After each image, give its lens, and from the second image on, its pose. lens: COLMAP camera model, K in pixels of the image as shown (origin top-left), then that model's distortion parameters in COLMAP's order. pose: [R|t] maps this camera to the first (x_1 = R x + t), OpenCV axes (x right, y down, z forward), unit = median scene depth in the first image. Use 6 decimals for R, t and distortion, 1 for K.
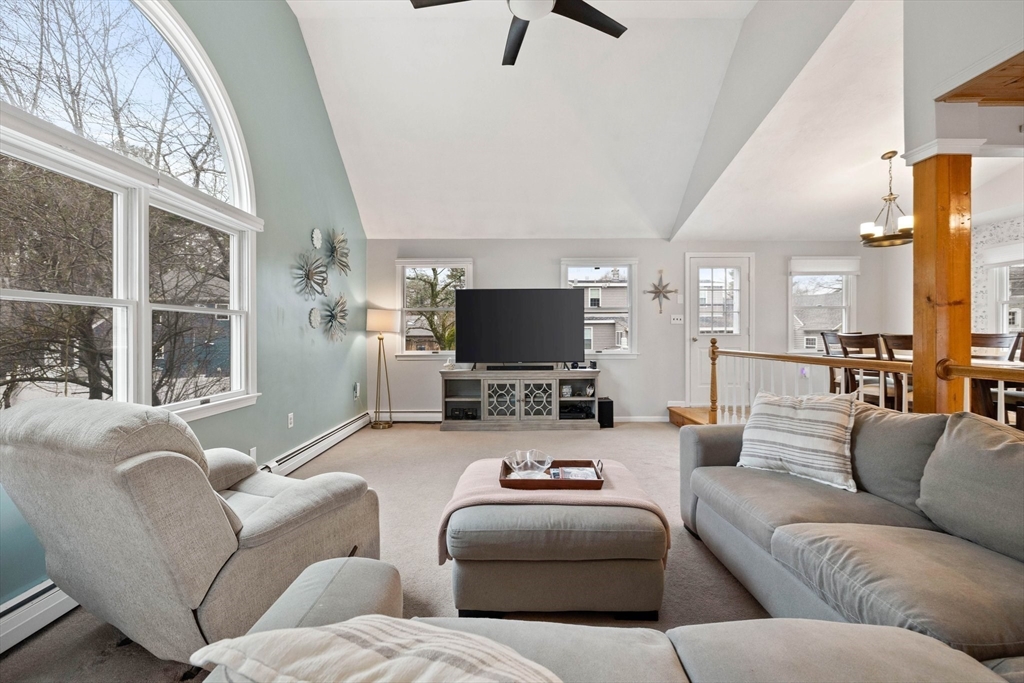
lens RADIAL K [[434.5, 0, 516.4], [0, 434.5, 335.4], [0, 0, 1]] dist [0.000862, 0.000162]
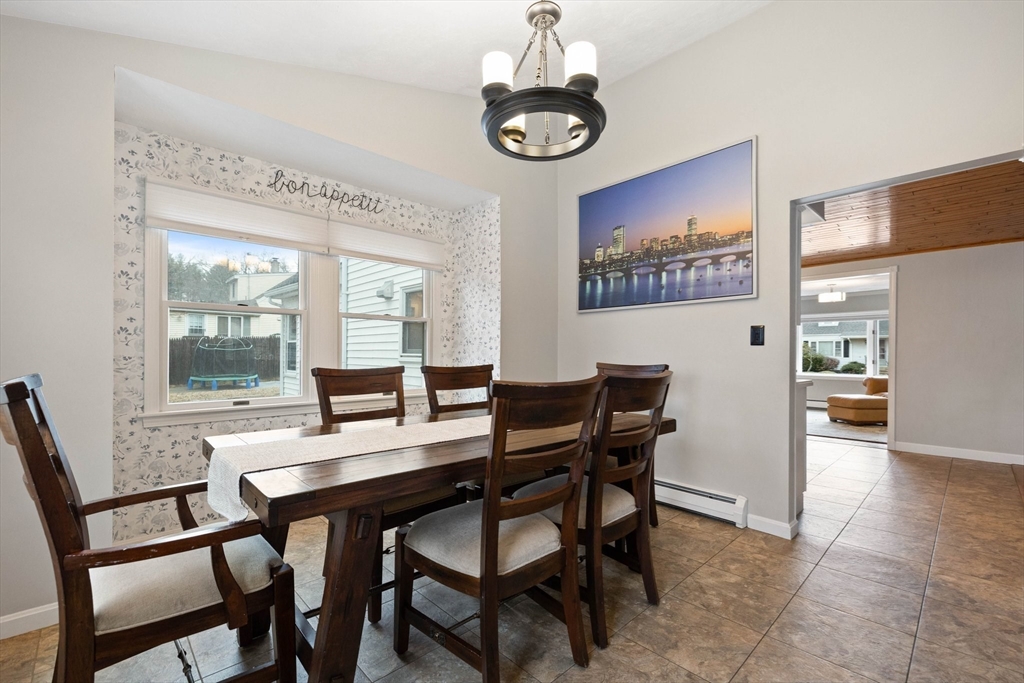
lens RADIAL K [[435.6, 0, 510.4], [0, 435.6, 354.2], [0, 0, 1]] dist [-0.002700, -0.000142]
pose [[-0.678750, -0.000211, 0.734369, 0.478802], [0.002506, 0.999993, 0.002604, -0.017977], [-0.734365, 0.003608, -0.678745, 1.016274]]
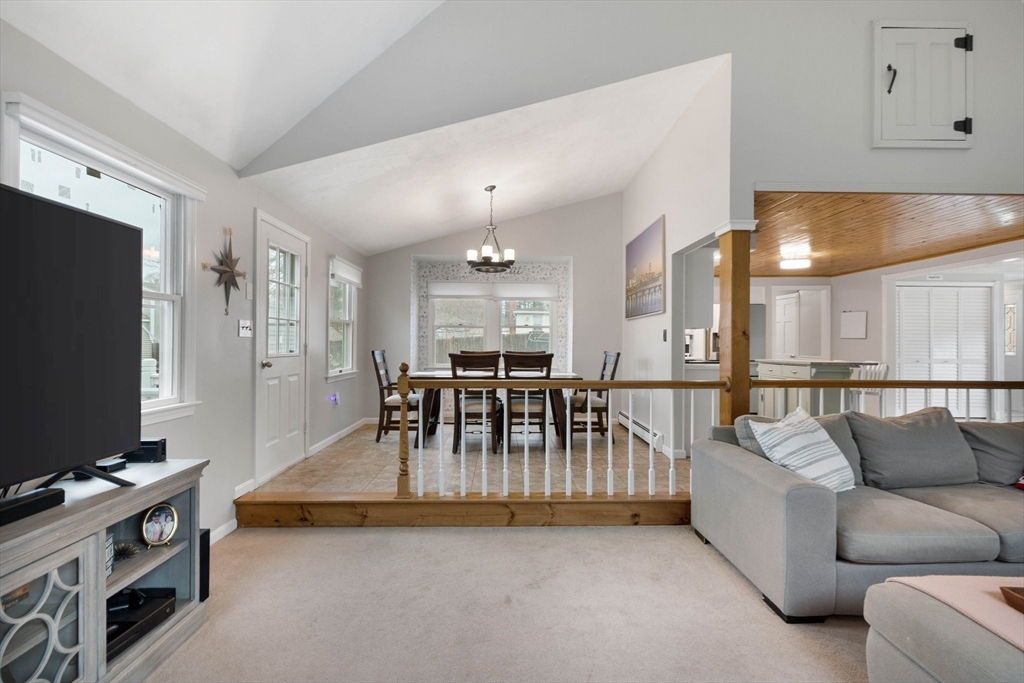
lens RADIAL K [[445.6, 0, 511.0], [0, 445.6, 340.8], [0, 0, 1]] dist [0.003211, 0.000007]
pose [[-0.007134, 0.008617, 0.999937, -0.201196], [-0.001222, 0.999962, -0.008626, -0.019803], [-0.999974, -0.001283, -0.007123, 0.760372]]
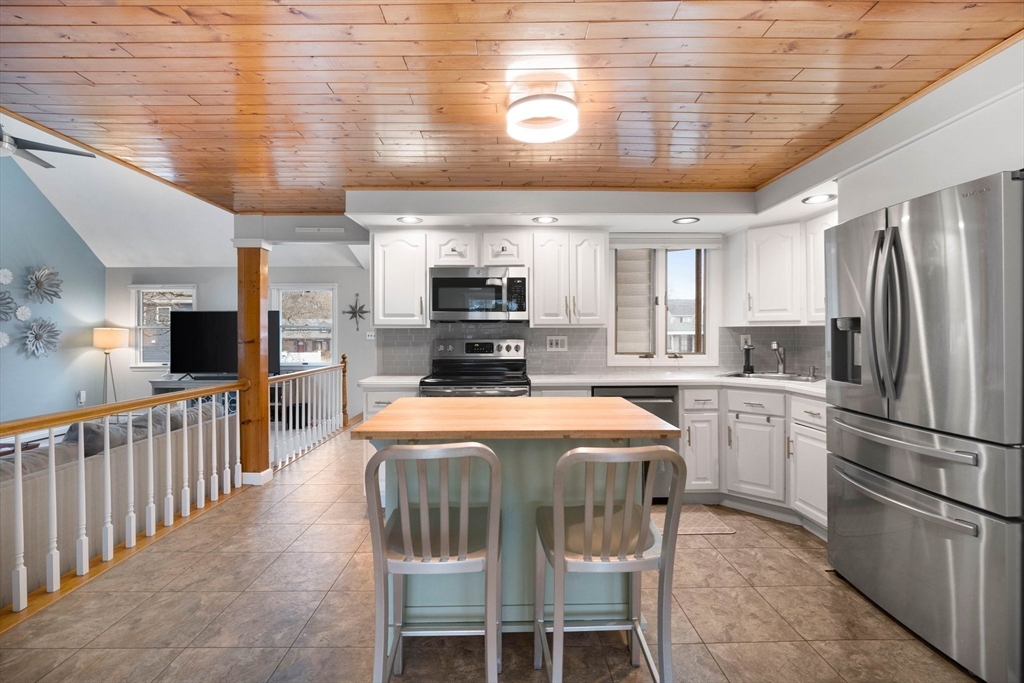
lens RADIAL K [[484.6, 0, 511.5], [0, 484.6, 337.0], [0, 0, 1]] dist [-0.015359, 0.000523]
pose [[0.999997, 0.000715, -0.002266, 0.834147], [-0.000713, 0.999999, 0.000966, -0.040048], [0.002267, -0.000965, 0.999997, -0.320073]]
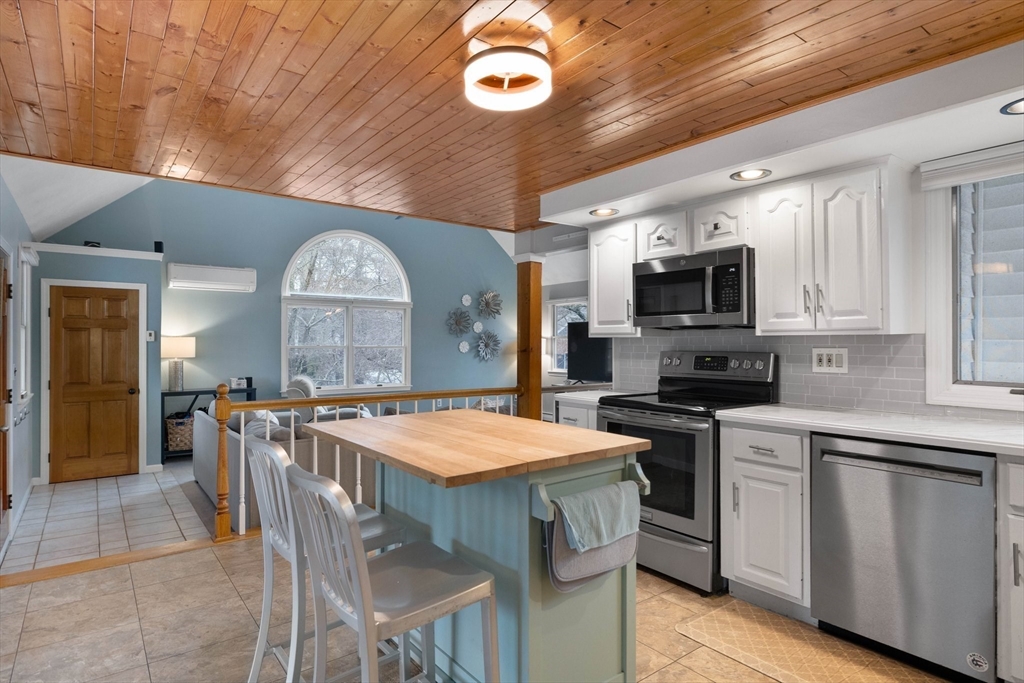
lens RADIAL K [[560.0, 0, 512.0], [0, 560.0, 341.5], [0, 0, 1]] dist [0.002883, 0.000922]
pose [[0.597269, 0.000793, -0.802041, 1.154930], [-0.007869, 0.999957, -0.004871, -0.042374], [0.802003, 0.009221, 0.597249, -0.141336]]
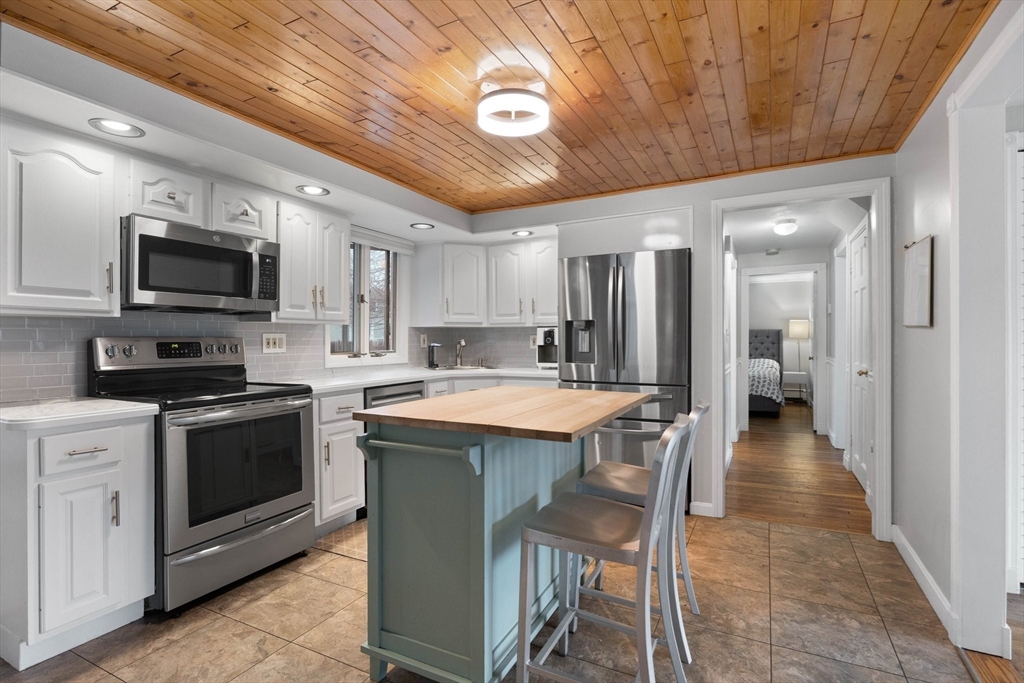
lens RADIAL K [[484.6, 0, 511.5], [0, 484.6, 337.0], [0, 0, 1]] dist [-0.015359, 0.000523]
pose [[0.472084, 0.005074, 0.881539, 0.513821], [0.005067, 0.999951, -0.008469, -0.030082], [-0.881539, 0.008465, 0.472035, -0.110661]]
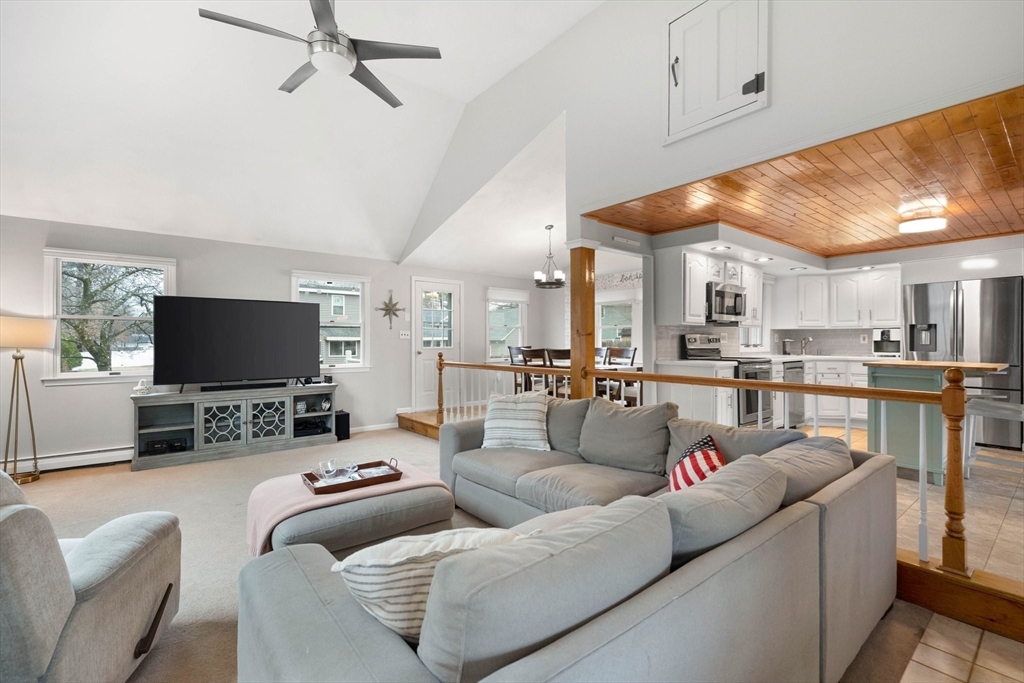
lens RADIAL K [[449.3, 0, 514.7], [0, 449.3, 337.8], [0, 0, 1]] dist [0.004943, 0.000394]
pose [[0.783021, 0.007761, 0.621947, -0.143866], [0.000029, 0.999922, -0.012515, -0.016425], [-0.621995, 0.009817, 0.782960, -0.092817]]
